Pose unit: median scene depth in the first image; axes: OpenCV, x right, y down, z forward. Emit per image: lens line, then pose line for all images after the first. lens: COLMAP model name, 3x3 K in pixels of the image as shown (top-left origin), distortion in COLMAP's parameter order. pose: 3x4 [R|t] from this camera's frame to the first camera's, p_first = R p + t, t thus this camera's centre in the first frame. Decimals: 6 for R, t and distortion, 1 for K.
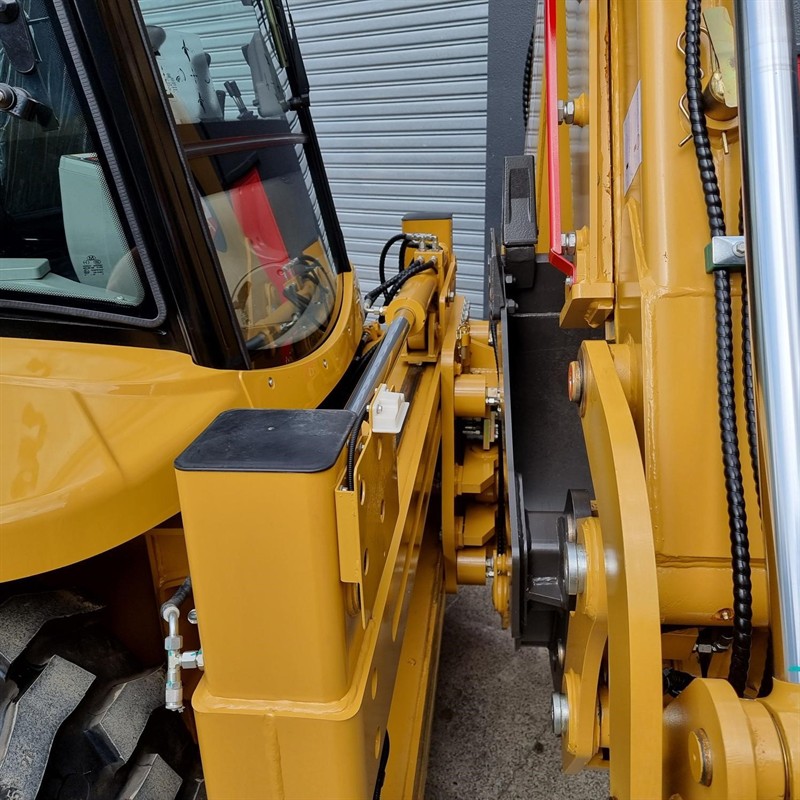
lens RADIAL K [[733.5, 0, 408.3], [0, 733.5, 393.3], [0, 0, 1]] dist [0.081969, -0.071308]
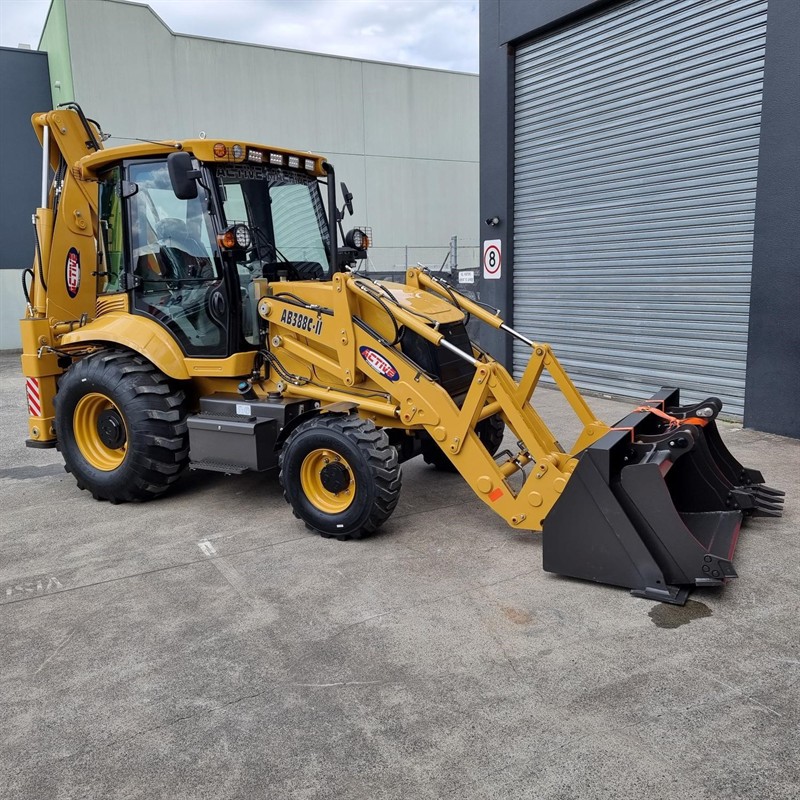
lens RADIAL K [[739.4, 0, 415.4], [0, 739.4, 397.1], [0, 0, 1]] dist [0.061679, -0.008608]
pose [[0.901179, 0.069921, -0.427769, 0.413333], [-0.139790, 0.981054, -0.134136, 0.667458], [0.410286, 0.180678, 0.893880, -1.857470]]
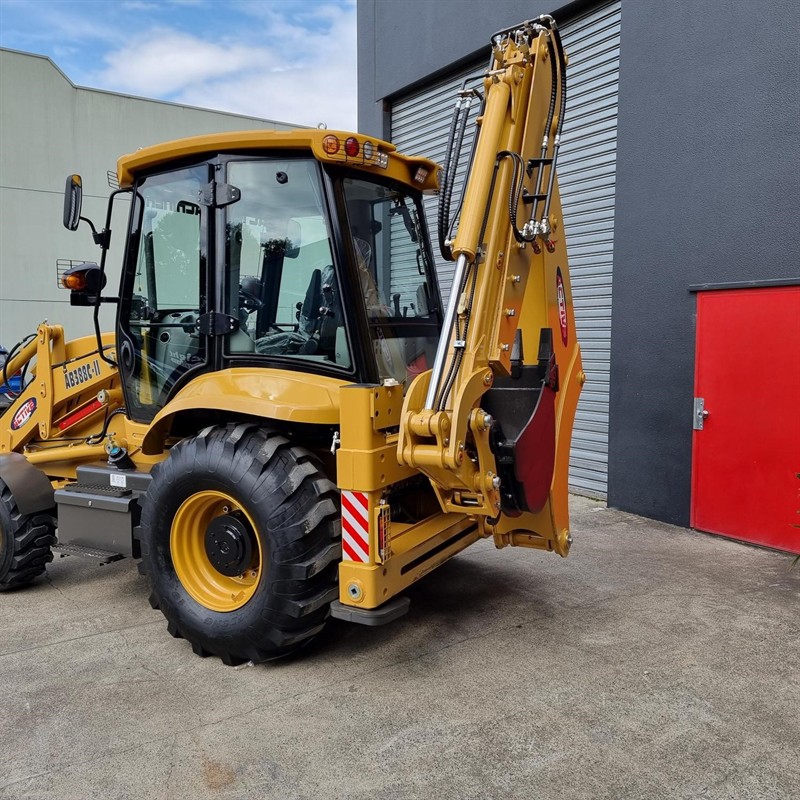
lens RADIAL K [[729.5, 0, 405.3], [0, 729.5, 399.6], [0, 0, 1]] dist [0.088851, -0.079615]
pose [[0.923829, 0.052500, -0.379189, 0.746275], [-0.145635, 0.964268, -0.221308, 0.470181], [0.354022, 0.259673, 0.898464, -1.207255]]
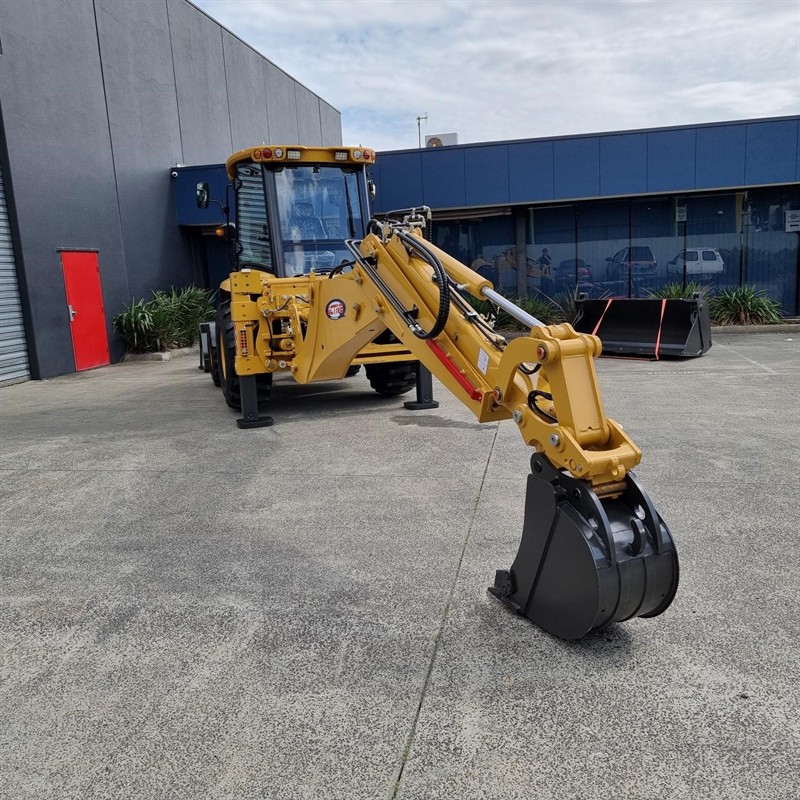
lens RADIAL K [[743.6, 0, 386.9], [0, 743.6, 413.8], [0, 0, 1]] dist [0.007467, 0.004607]
pose [[-0.374750, -0.132932, 0.917547, -6.851145], [0.367124, 0.887494, 0.278521, -0.441949], [-0.851342, 0.441229, -0.283785, 2.248633]]
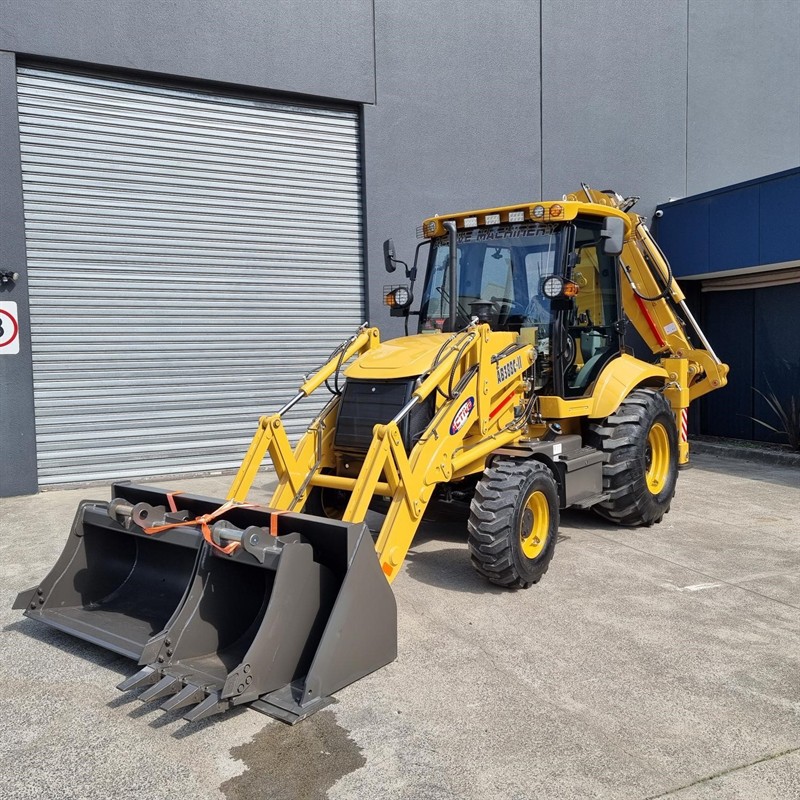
lens RADIAL K [[733.2, 0, 409.7], [0, 733.2, 390.7], [0, 0, 1]] dist [0.078019, -0.060872]
pose [[0.517854, -0.034180, 0.854786, -4.299132], [0.297496, 0.944031, -0.142482, 0.342199], [-0.802075, 0.328081, 0.499038, -0.342195]]
